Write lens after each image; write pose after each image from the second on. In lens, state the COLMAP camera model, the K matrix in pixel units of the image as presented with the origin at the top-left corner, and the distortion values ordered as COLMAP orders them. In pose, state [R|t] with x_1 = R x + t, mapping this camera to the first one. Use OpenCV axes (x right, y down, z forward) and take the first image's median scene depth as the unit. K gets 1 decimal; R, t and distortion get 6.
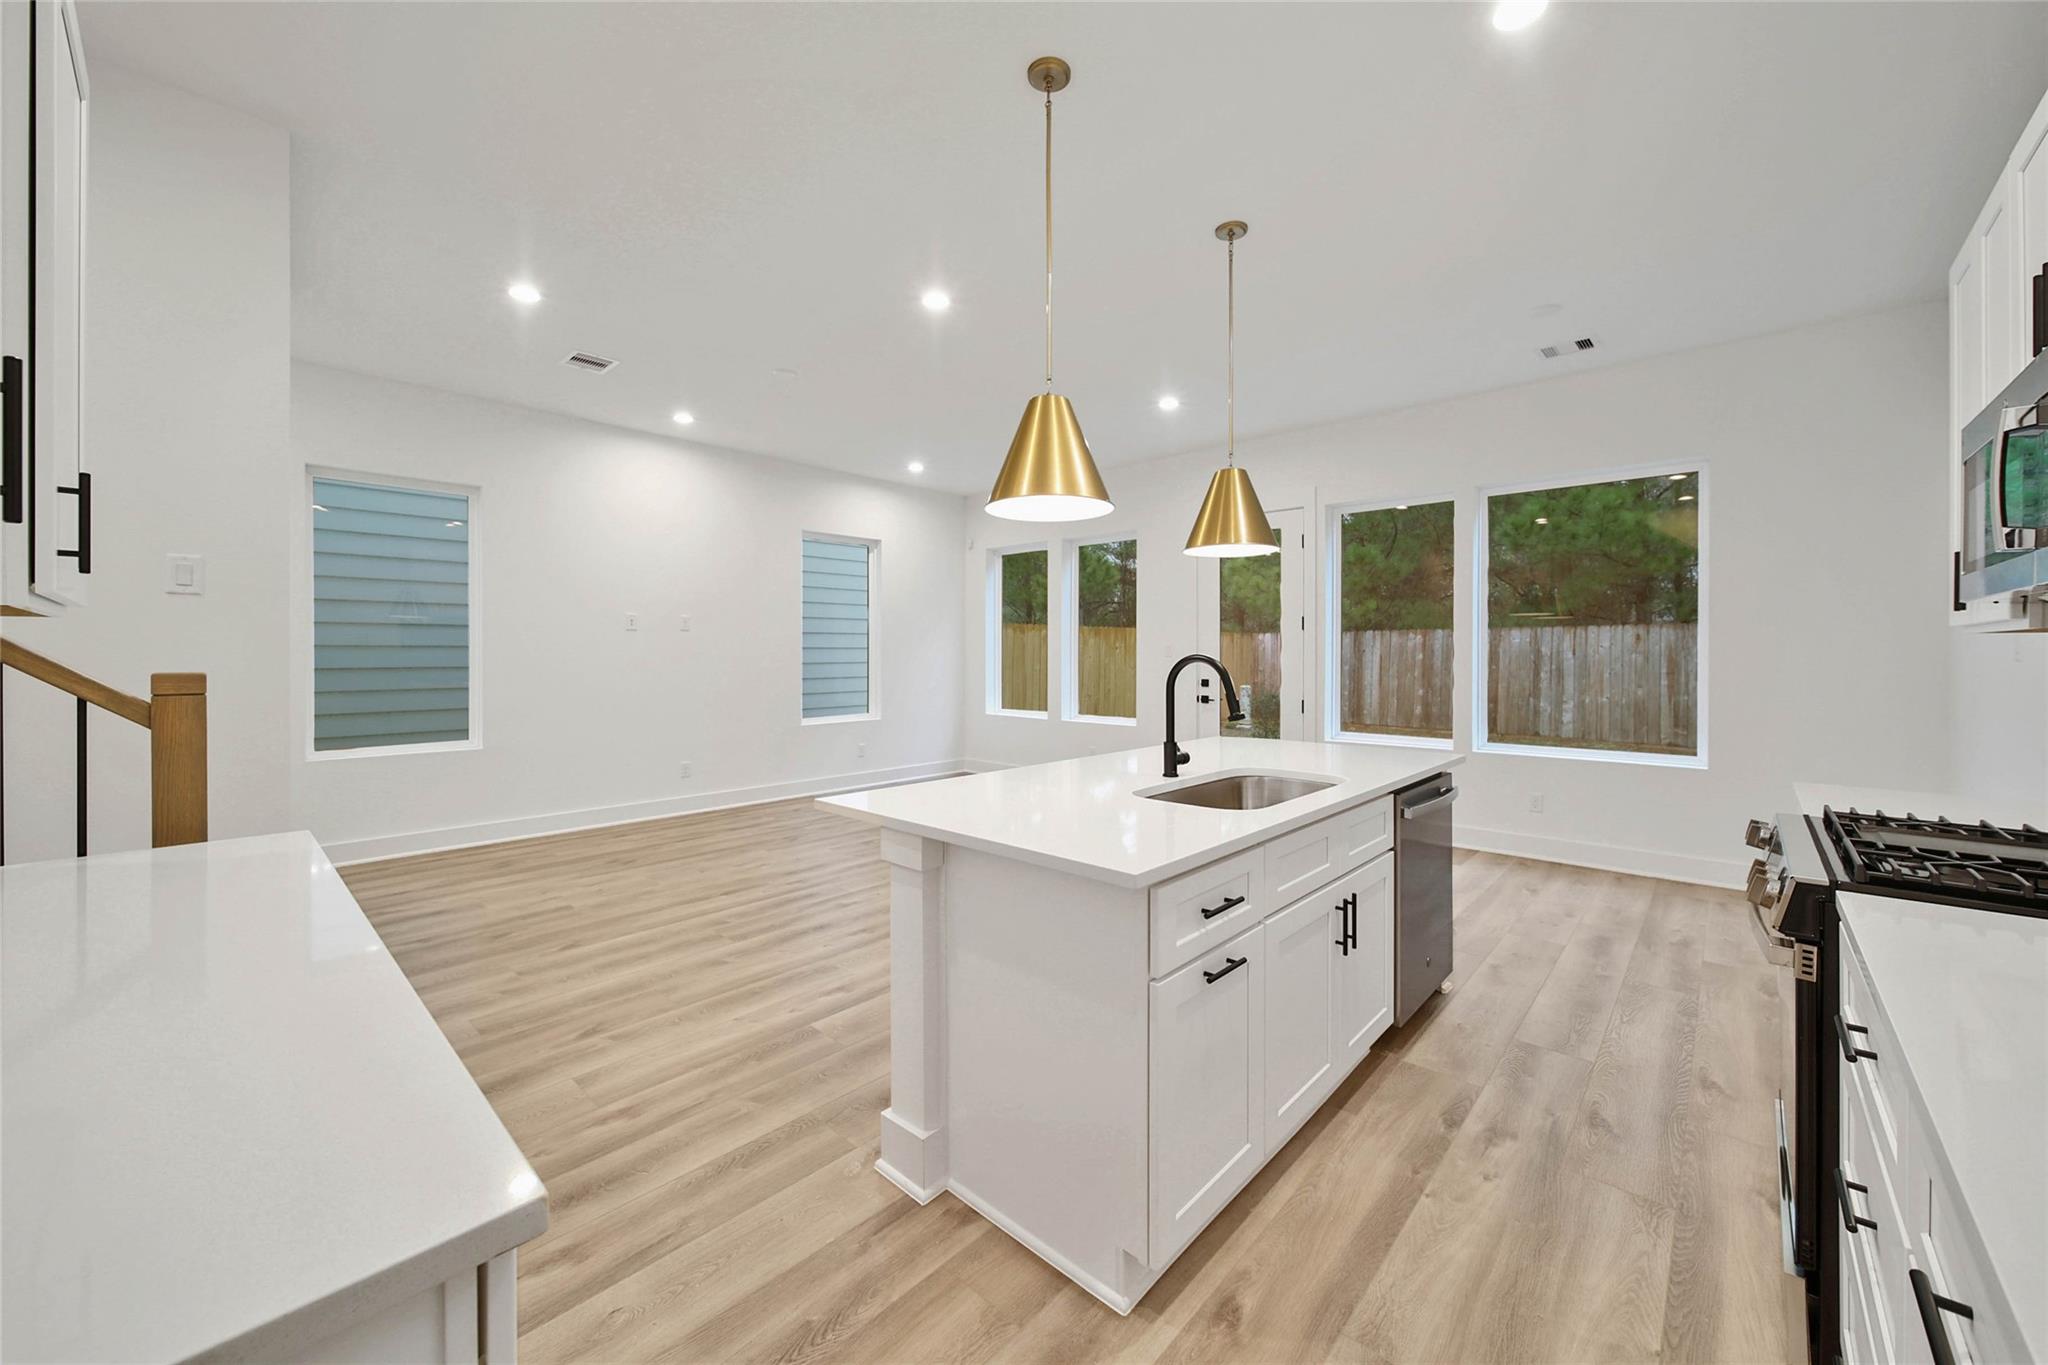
lens RADIAL K [[773.9, 0, 1033.8], [0, 773.9, 654.4], [0, 0, 1]] dist [-0.000063, -0.000122]
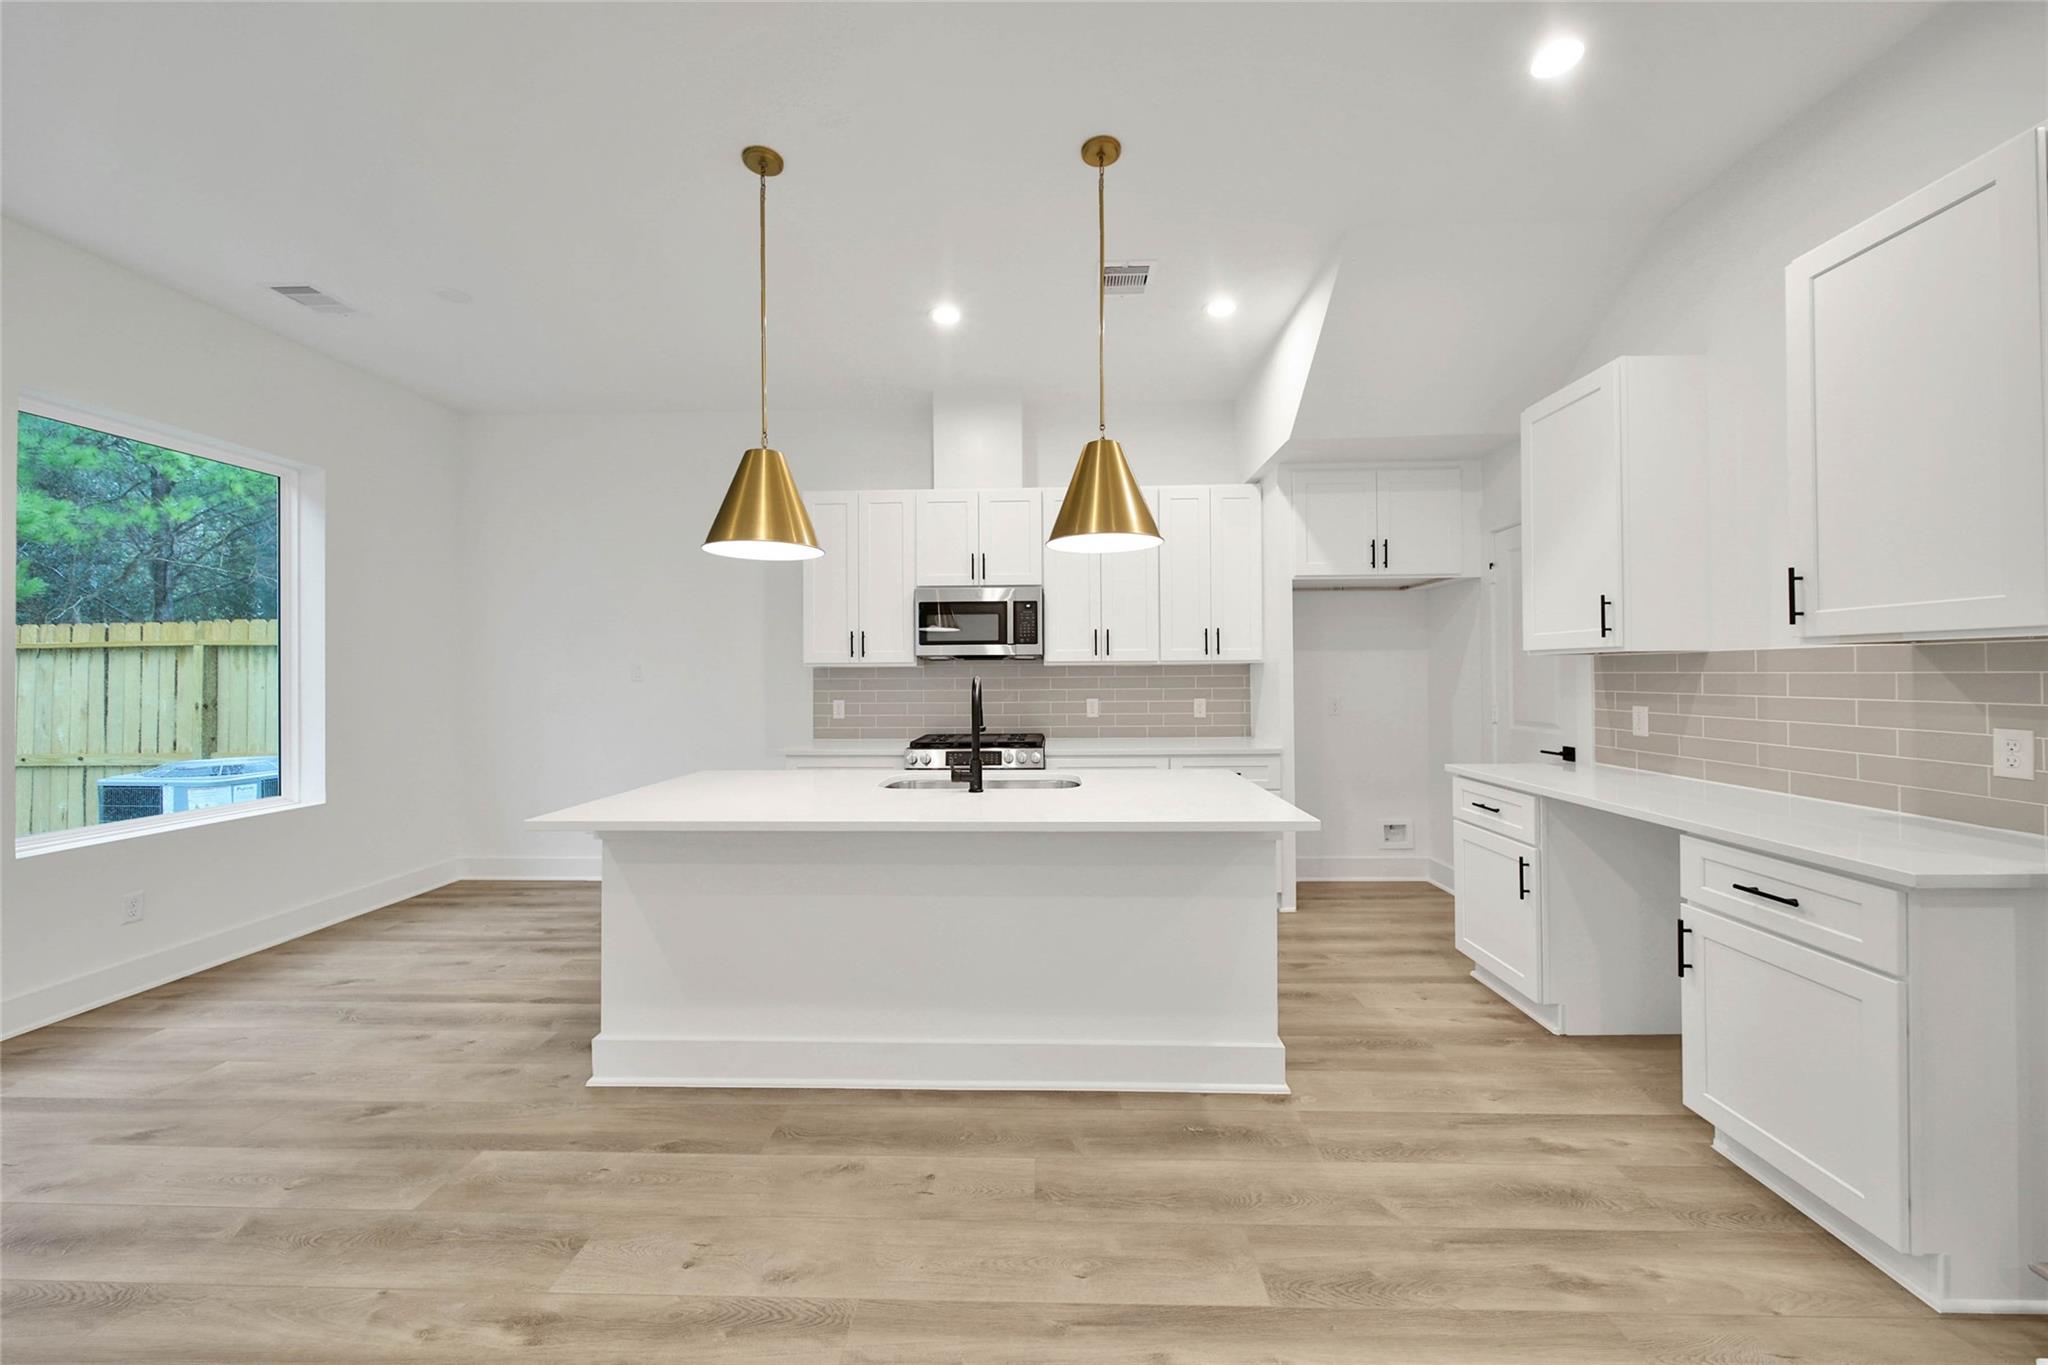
lens RADIAL K [[731.6, 0, 1028.9], [0, 731.6, 671.6], [0, 0, 1]] dist [0.000562, -0.001685]
pose [[-0.650947, 0.006620, 0.759094, -0.308243], [0.008018, 0.999966, -0.001845, -0.004243], [-0.759081, 0.004885, -0.650978, 0.775832]]
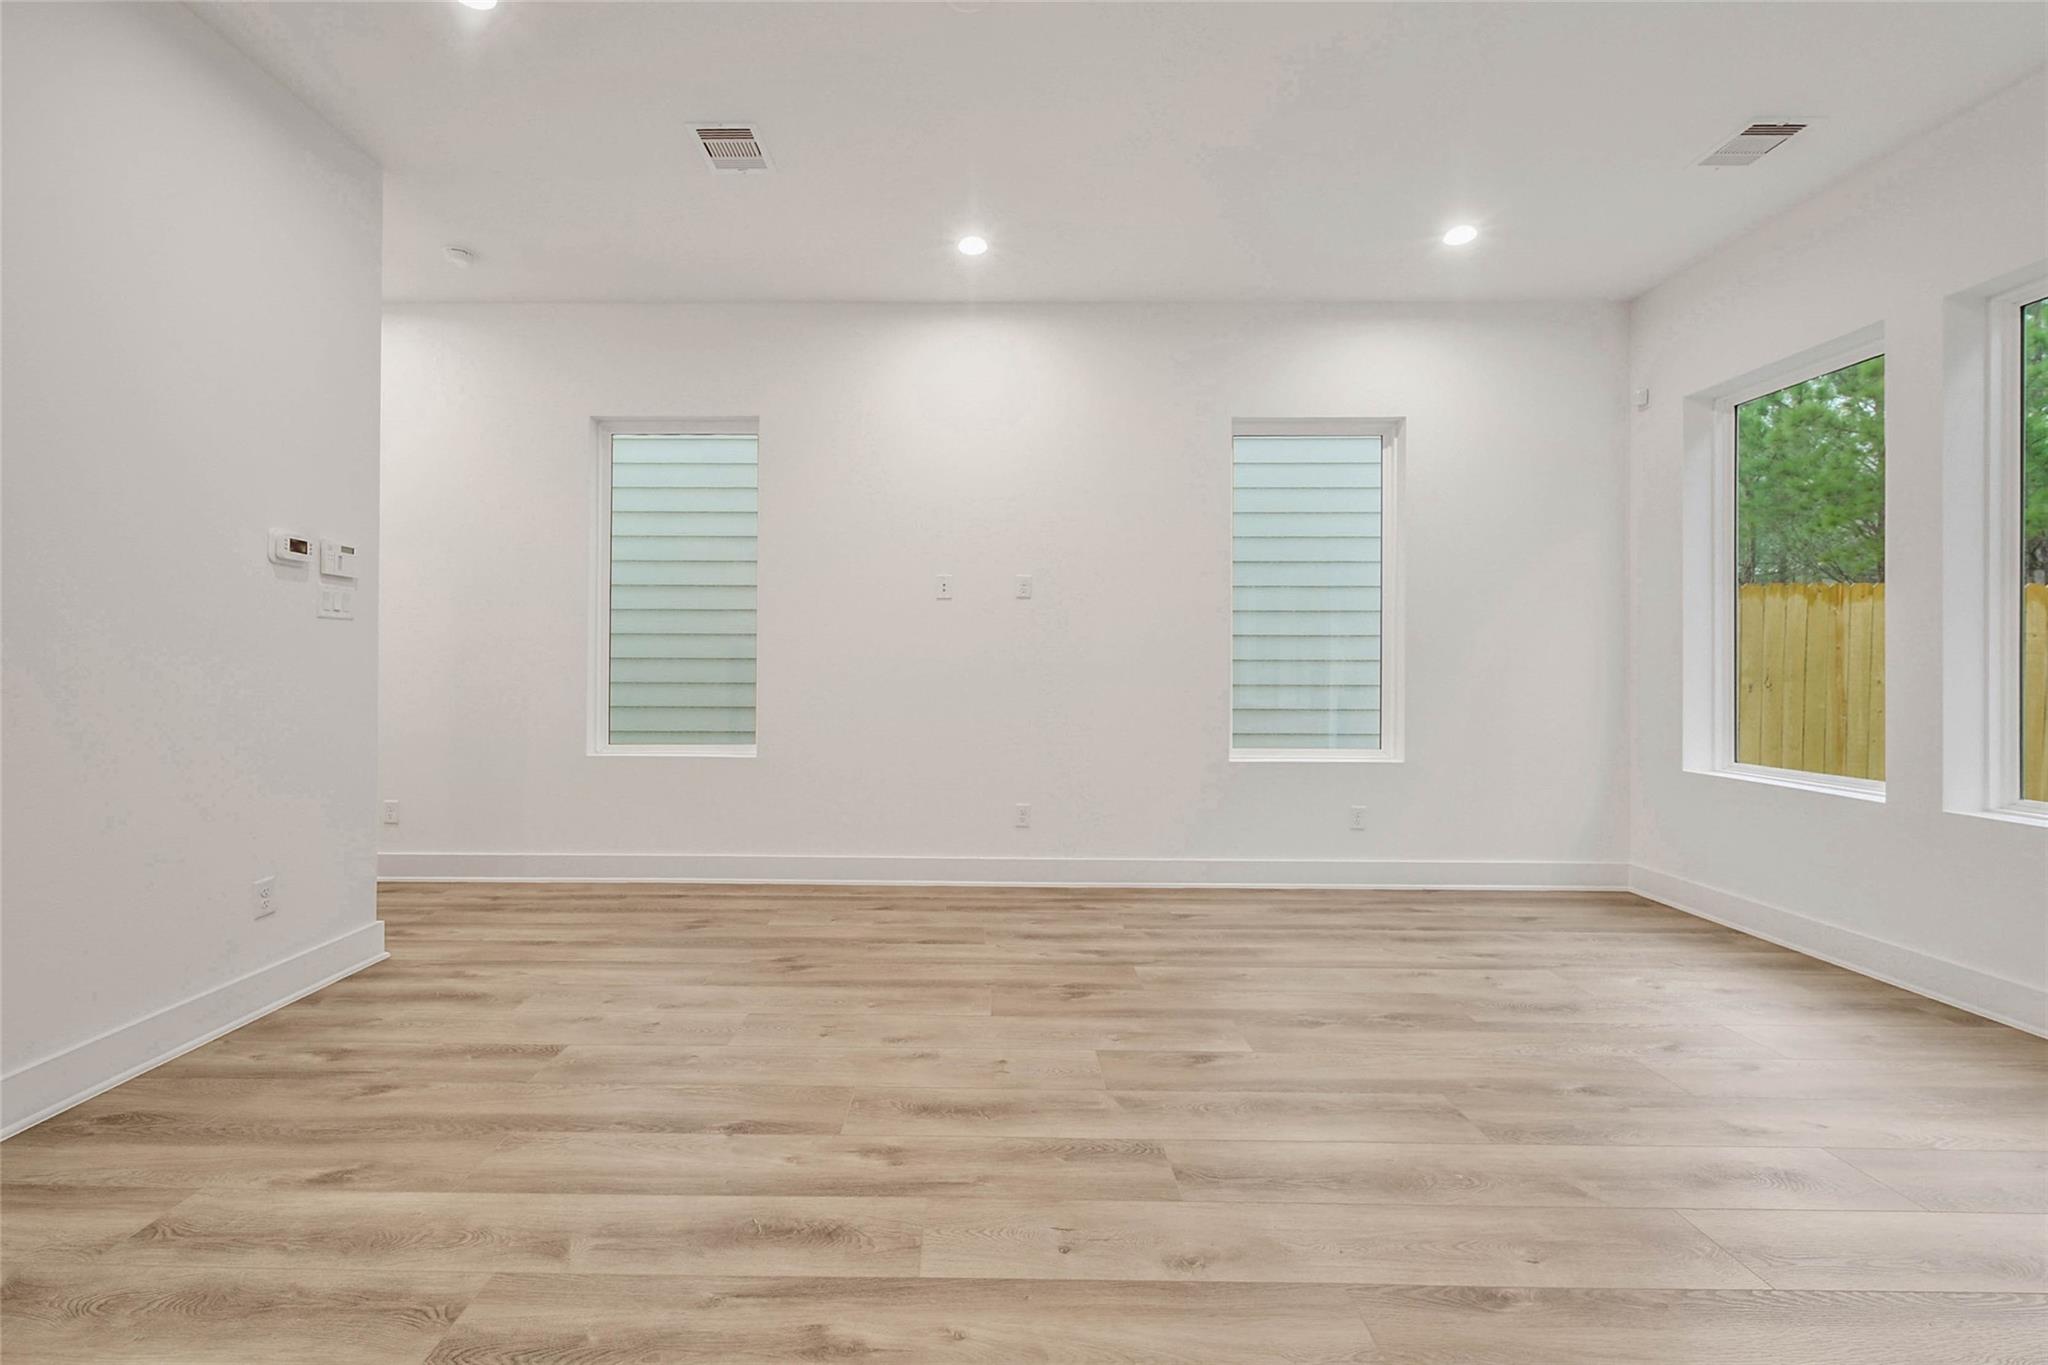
lens RADIAL K [[825.4, 0, 978.2], [0, 825.4, 670.3], [0, 0, 1]] dist [-0.000486, -0.000374]
pose [[0.662122, 0.001434, -0.749395, 0.039308], [-0.003574, 0.999993, -0.001244, 0.036226], [0.749388, 0.003502, 0.662122, 0.625666]]
